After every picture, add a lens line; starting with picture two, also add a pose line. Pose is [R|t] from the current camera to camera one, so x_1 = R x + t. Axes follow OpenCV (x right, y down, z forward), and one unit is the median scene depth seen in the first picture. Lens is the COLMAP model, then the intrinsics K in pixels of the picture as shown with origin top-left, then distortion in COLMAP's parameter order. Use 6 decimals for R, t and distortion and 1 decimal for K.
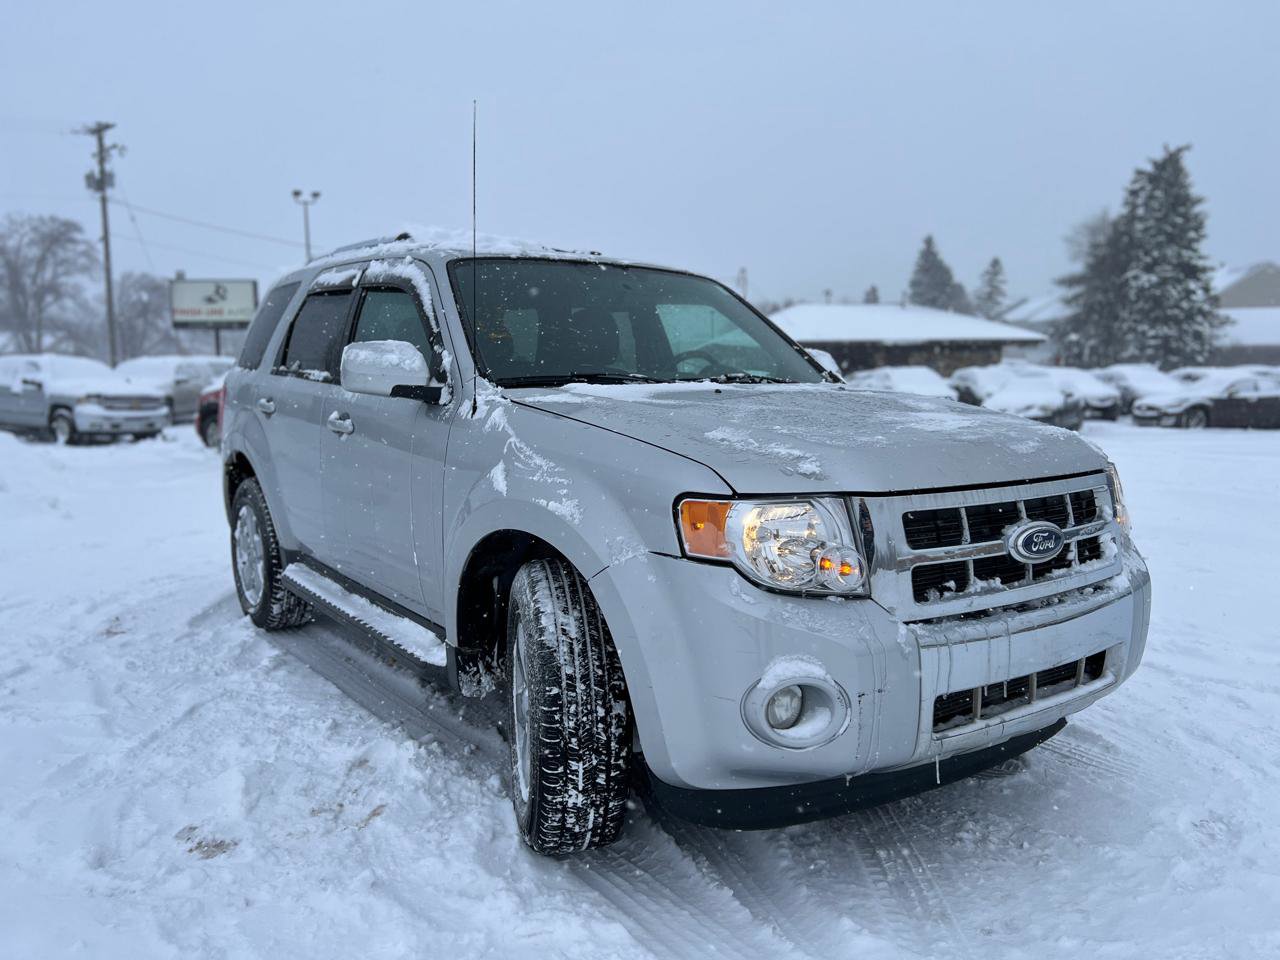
lens RADIAL K [[953.7, 0, 634.7], [0, 953.7, 483.0], [0, 0, 1]] dist [0.070839, -0.078138]
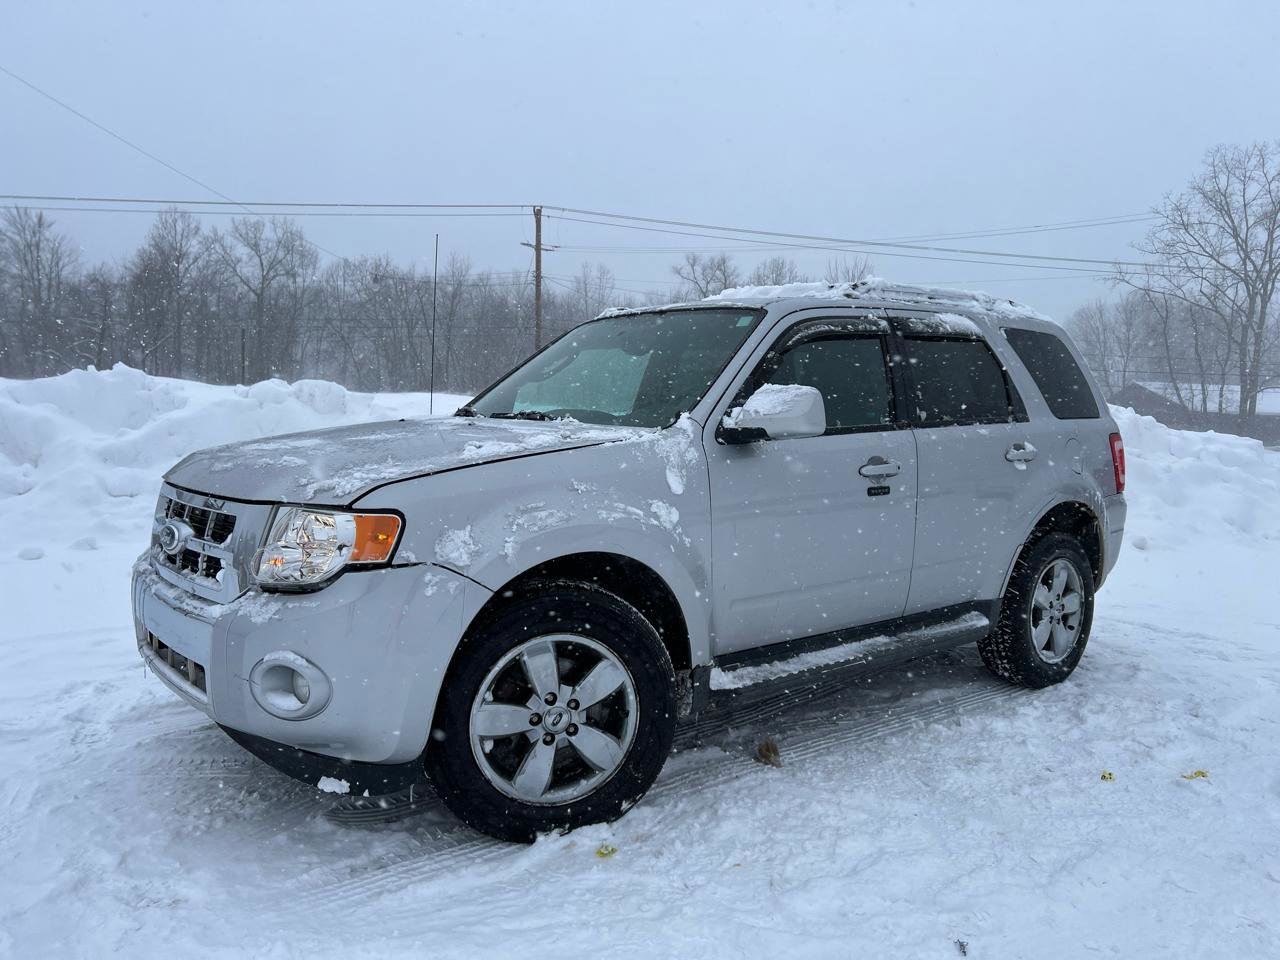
lens RADIAL K [[953.7, 0, 644.3], [0, 953.7, 482.6], [0, 0, 1]] dist [0.070839, -0.078138]
pose [[0.050173, 0.075149, -0.995909, 1.131463], [-0.132399, 0.988865, 0.067948, -0.117767], [0.989926, 0.128448, 0.059564, 1.015339]]
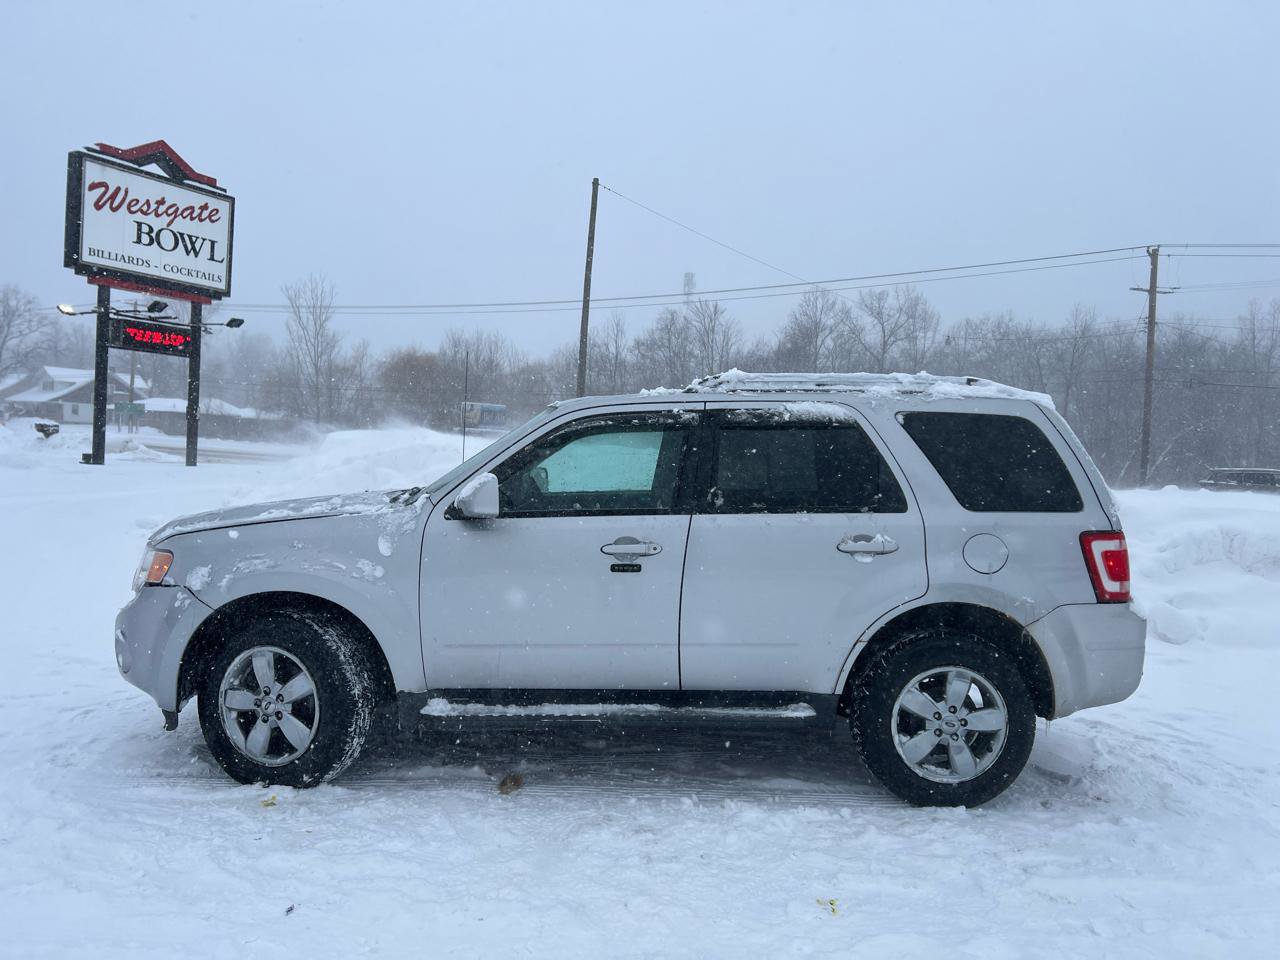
lens RADIAL K [[953.7, 0, 638.7], [0, 953.7, 478.9], [0, 0, 1]] dist [0.070839, -0.078138]
pose [[-0.562080, 0.005572, -0.827064, 1.052574], [-0.124906, 0.987936, 0.091542, -0.287049], [0.817597, 0.154759, -0.554603, 1.970680]]
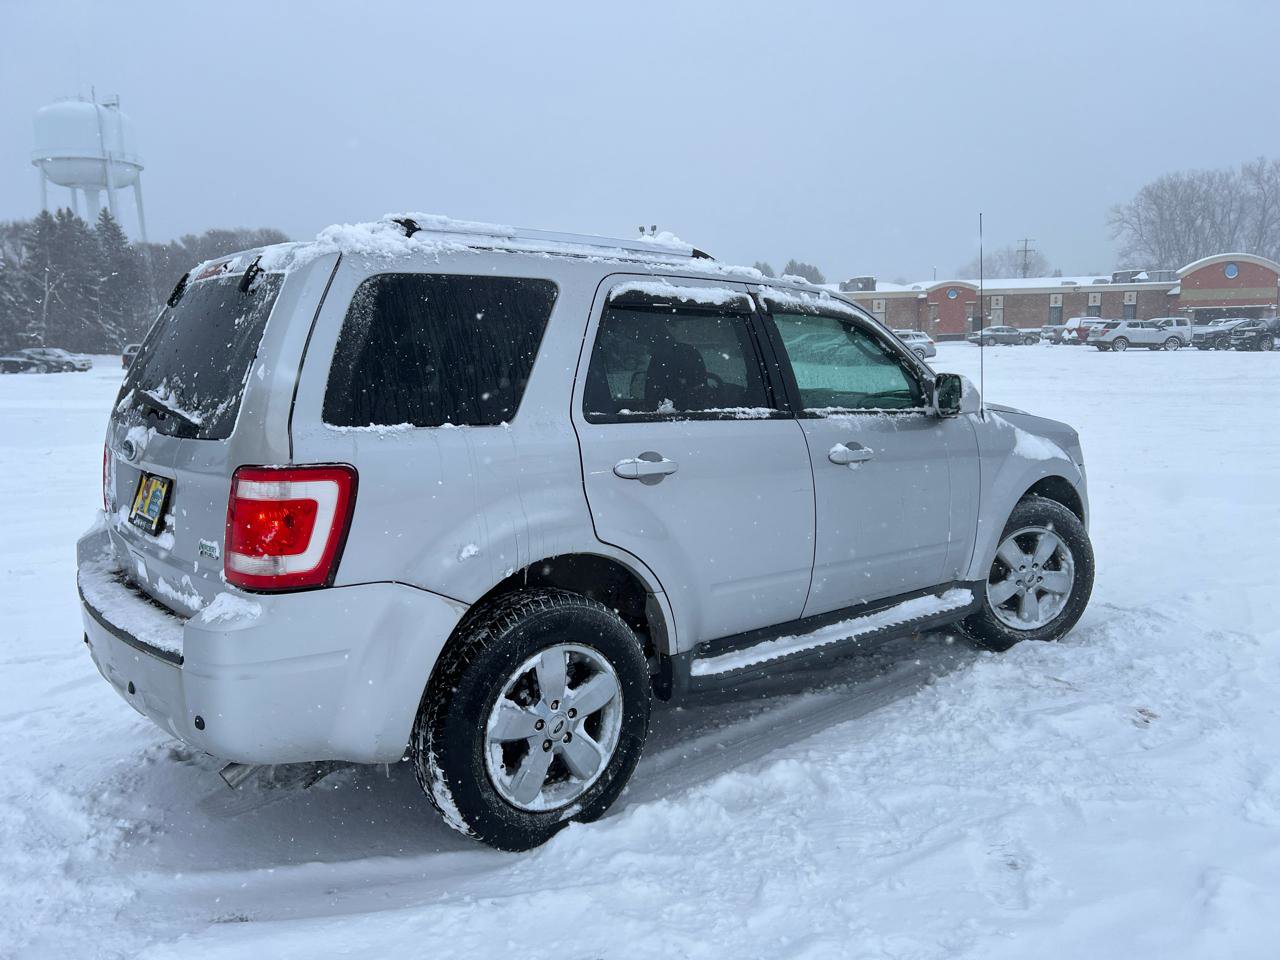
lens RADIAL K [[953.7, 0, 637.4], [0, 953.7, 471.7], [0, 0, 1]] dist [0.070839, -0.078138]
pose [[-0.052180, -0.126232, 0.990627, -1.364179], [0.125934, 0.983228, 0.131923, -0.215785], [-0.990665, 0.131637, -0.035407, 1.326151]]
